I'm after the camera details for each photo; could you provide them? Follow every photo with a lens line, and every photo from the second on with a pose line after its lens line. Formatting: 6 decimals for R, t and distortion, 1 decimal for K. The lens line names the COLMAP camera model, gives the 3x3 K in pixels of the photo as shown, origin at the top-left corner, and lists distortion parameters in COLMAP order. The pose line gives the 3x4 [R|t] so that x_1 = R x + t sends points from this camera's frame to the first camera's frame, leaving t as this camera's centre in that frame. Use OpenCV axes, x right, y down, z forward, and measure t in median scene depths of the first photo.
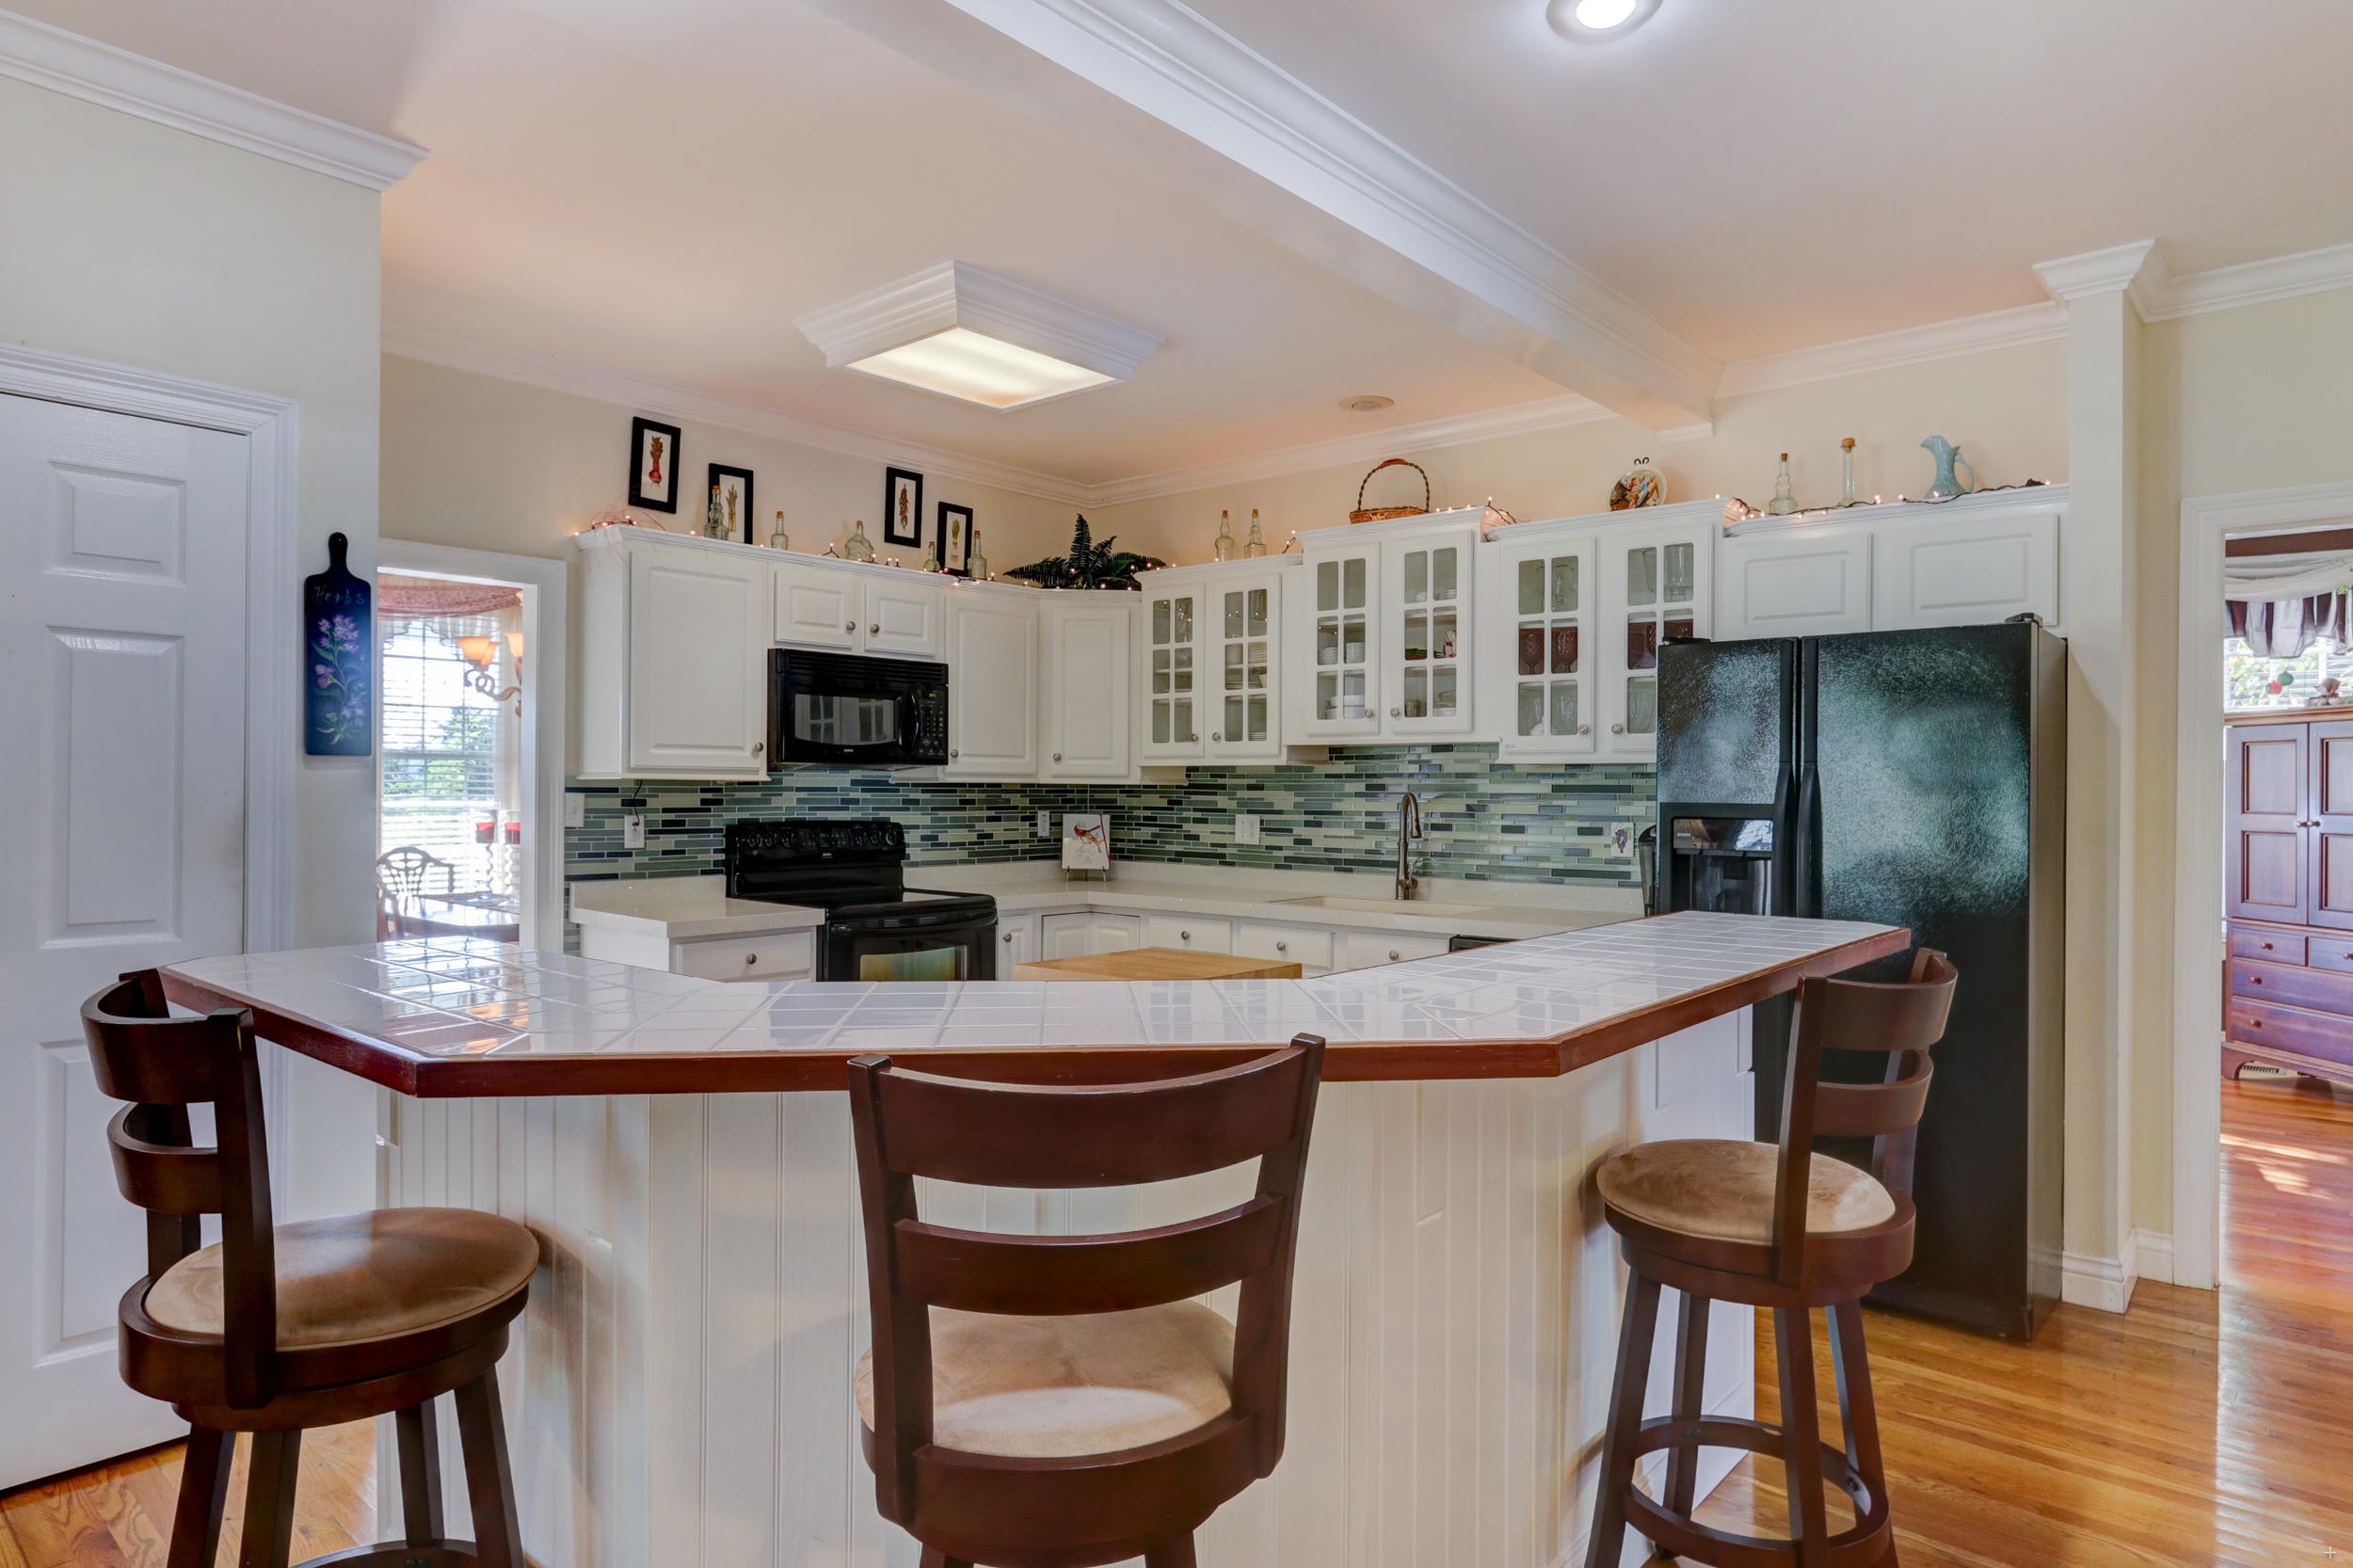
lens RADIAL K [[1378.2, 0, 1176.5], [0, 1378.2, 784.0], [0, 0, 1]] dist [-0.001868, 0.000125]
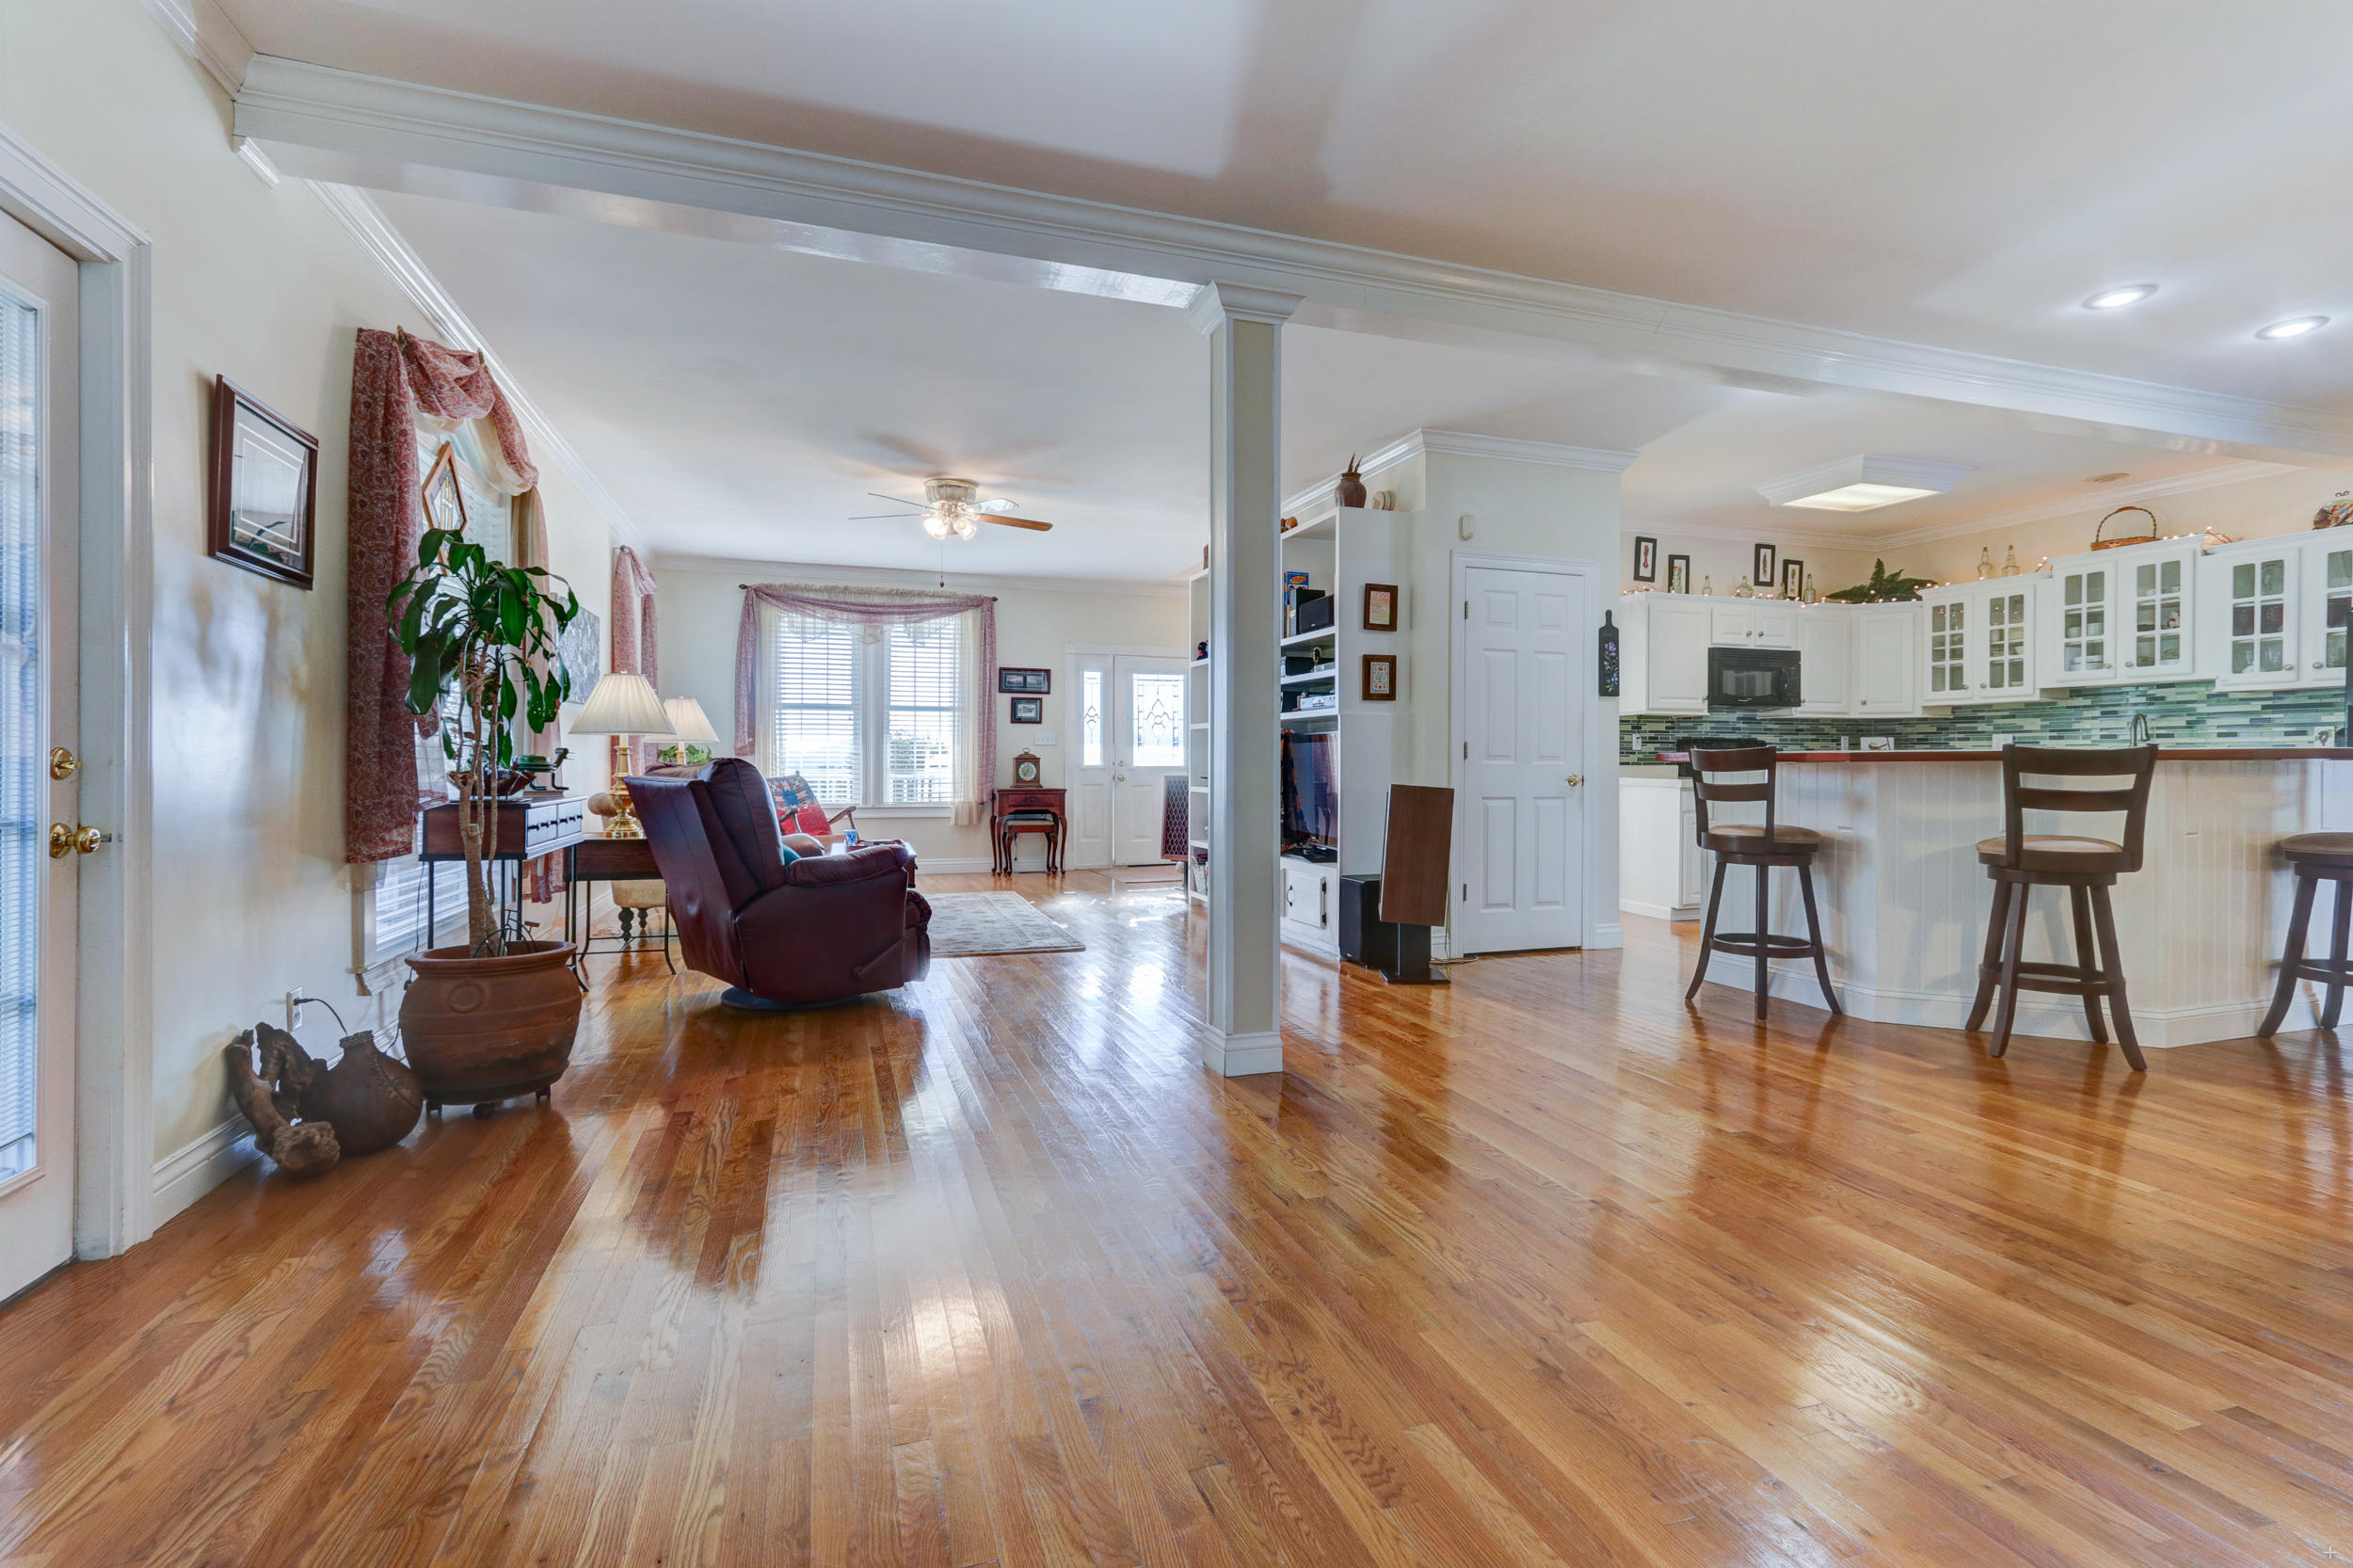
lens RADIAL K [[1082.6, 0, 1183.6], [0, 1082.6, 768.0], [0, 0, 1]] dist [-0.000507, 0.007766]
pose [[0.867458, -0.002029, -0.497506, -0.167565], [0.006154, 0.999959, 0.006654, 0.054029], [0.497472, -0.008834, 0.867435, -0.658633]]
